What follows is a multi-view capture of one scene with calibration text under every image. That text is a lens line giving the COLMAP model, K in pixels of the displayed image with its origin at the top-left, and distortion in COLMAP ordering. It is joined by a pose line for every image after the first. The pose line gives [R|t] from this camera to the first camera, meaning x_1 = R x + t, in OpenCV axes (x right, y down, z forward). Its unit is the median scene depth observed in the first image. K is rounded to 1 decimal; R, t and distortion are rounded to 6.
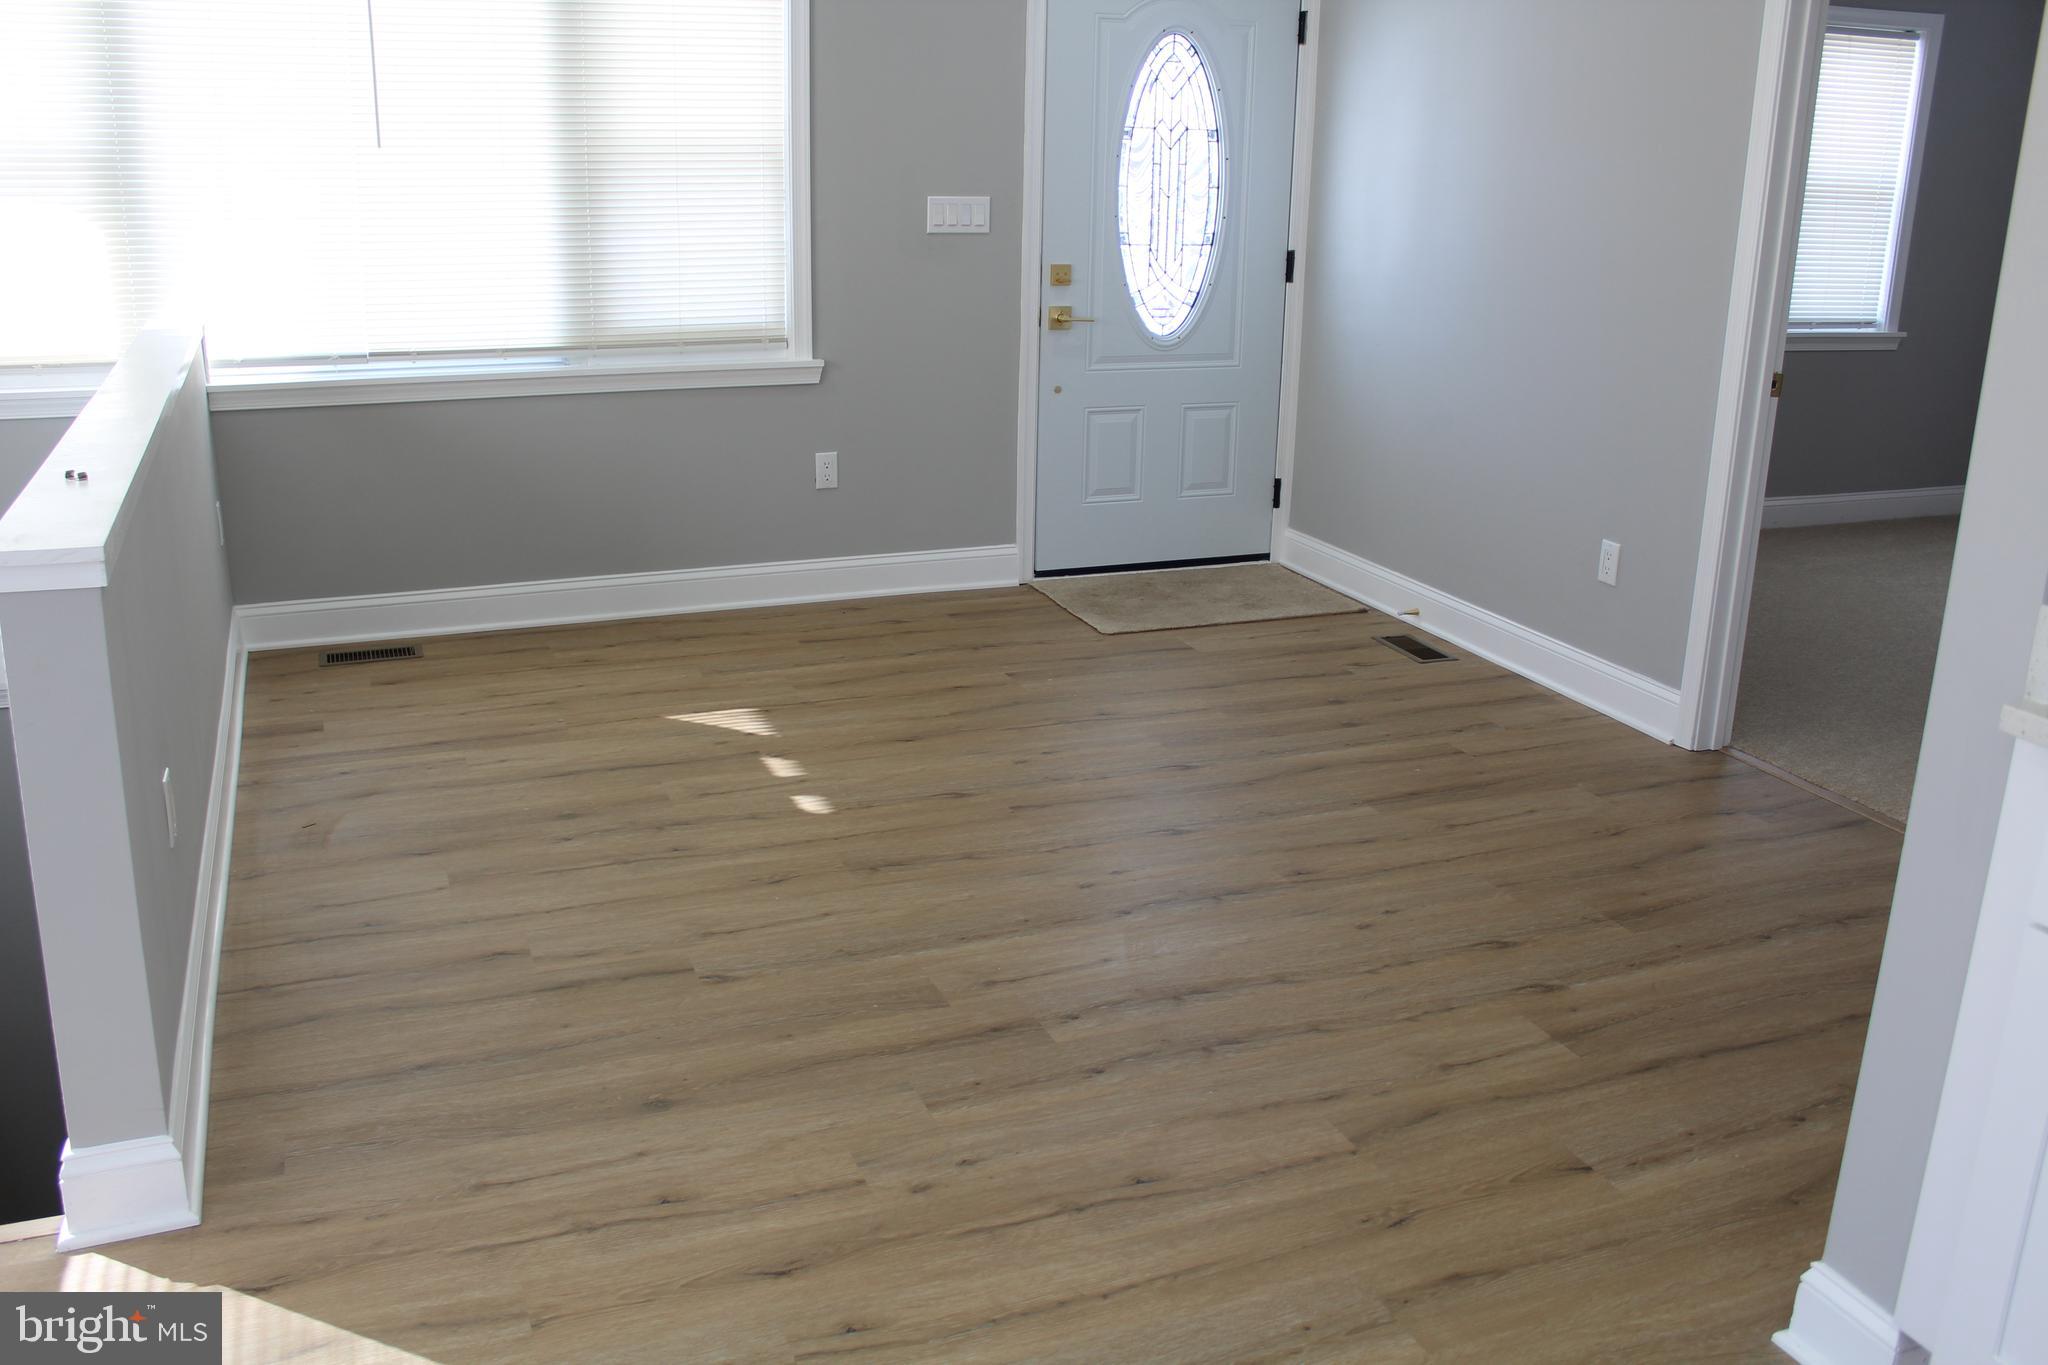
lens RADIAL K [[1716.1, 0, 1003.9], [0, 1716.1, 674.4], [0, 0, 1]] dist [-0.165052, 0.146687]
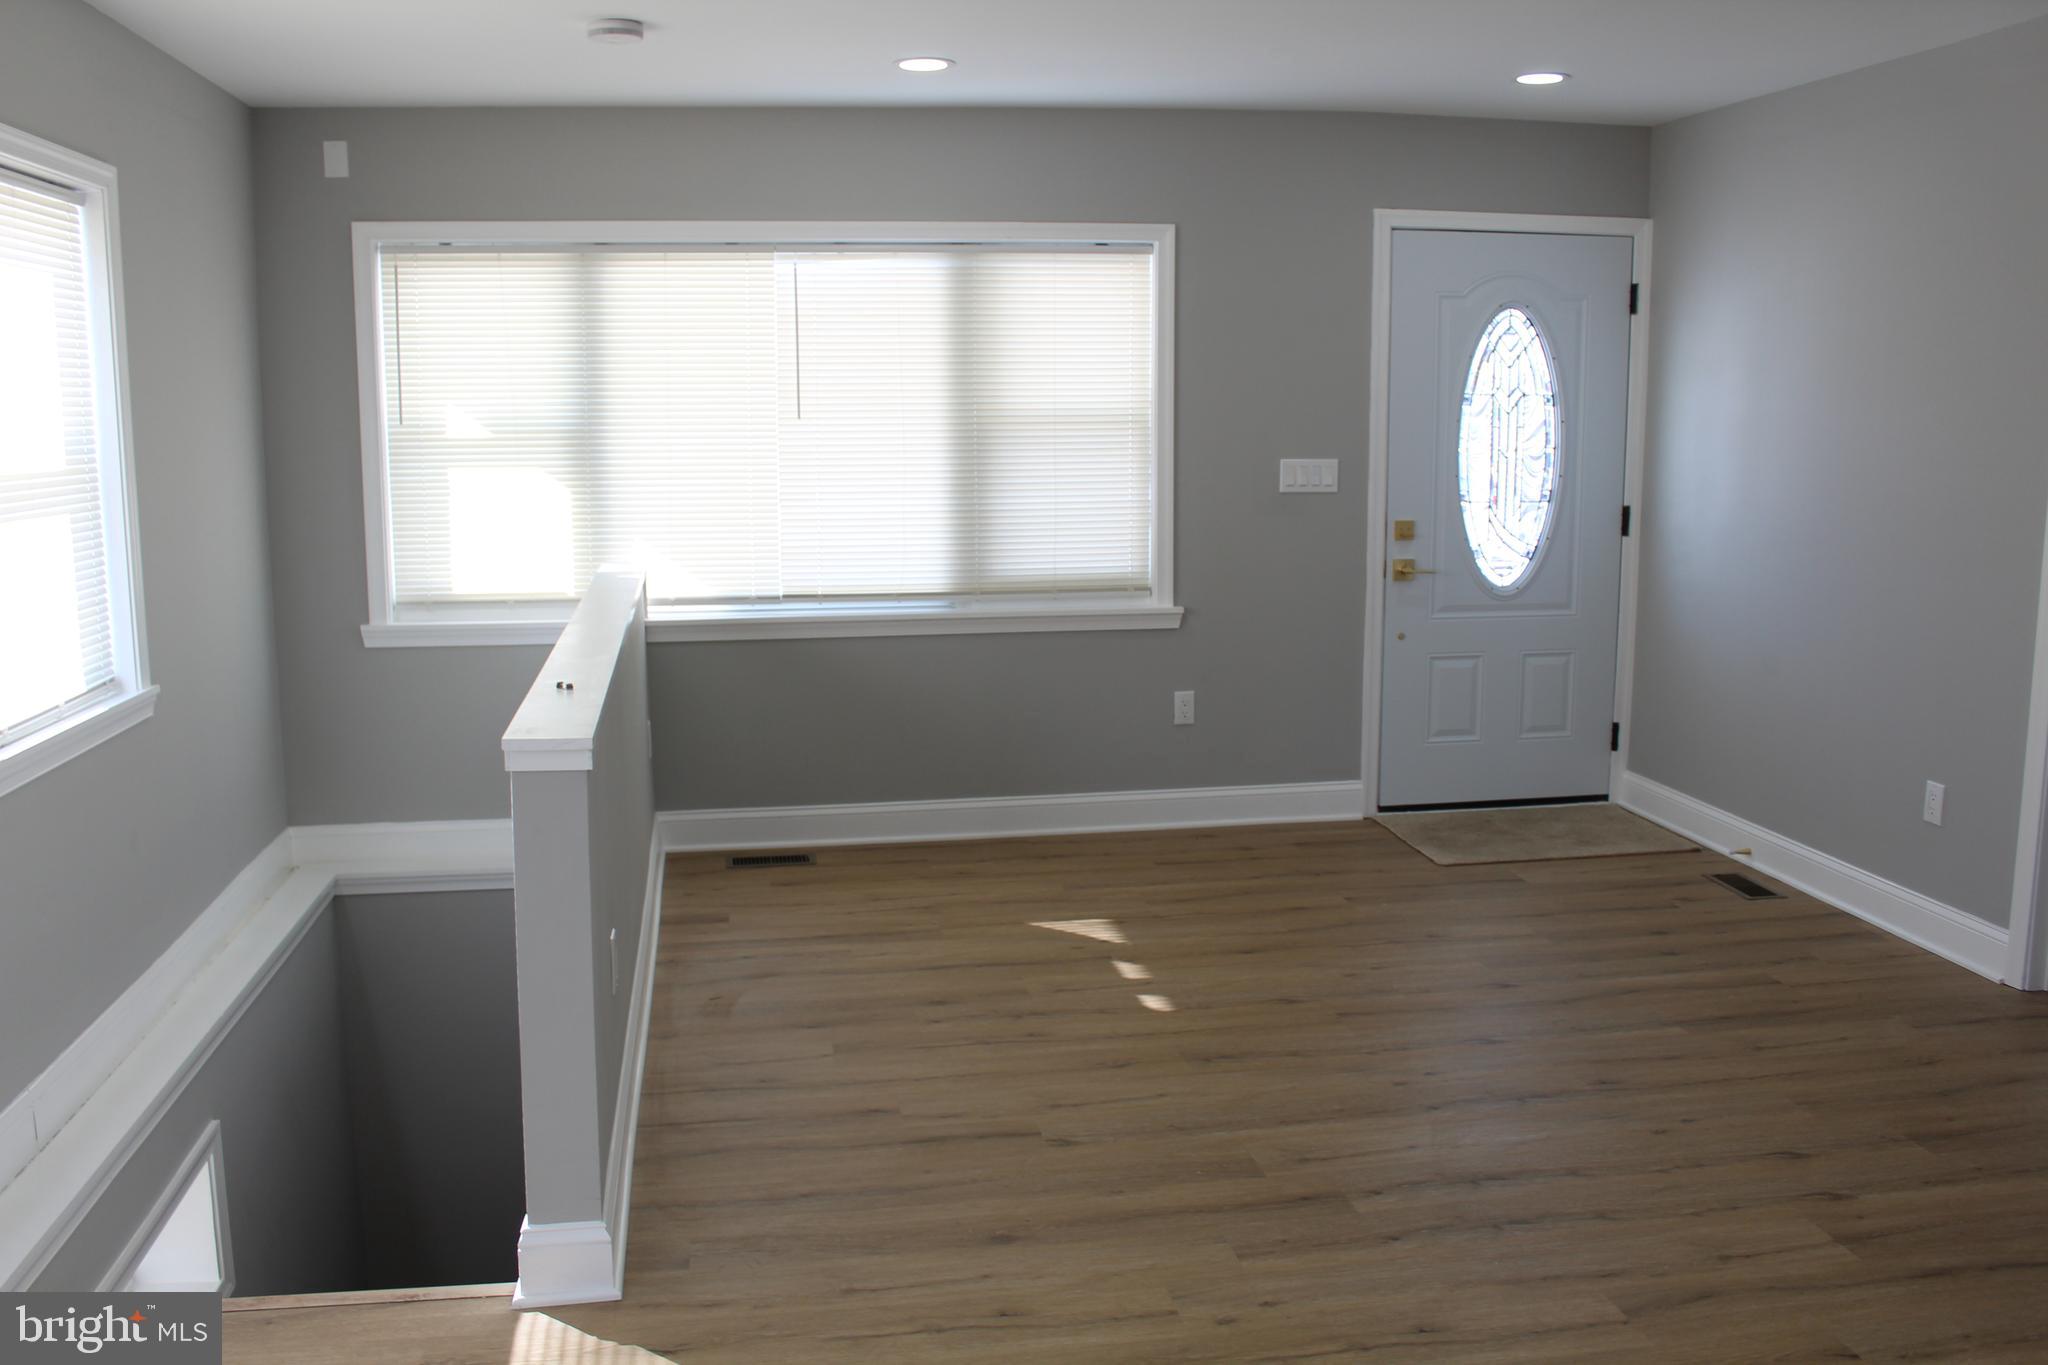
lens RADIAL K [[1716.1, 0, 1003.9], [0, 1716.1, 674.4], [0, 0, 1]] dist [-0.165052, 0.146687]
pose [[0.976261, 0.011684, -0.216282, 0.028690], [-0.042761, 0.989289, -0.139570, 0.024445], [0.212335, 0.145505, 0.966303, -0.119739]]
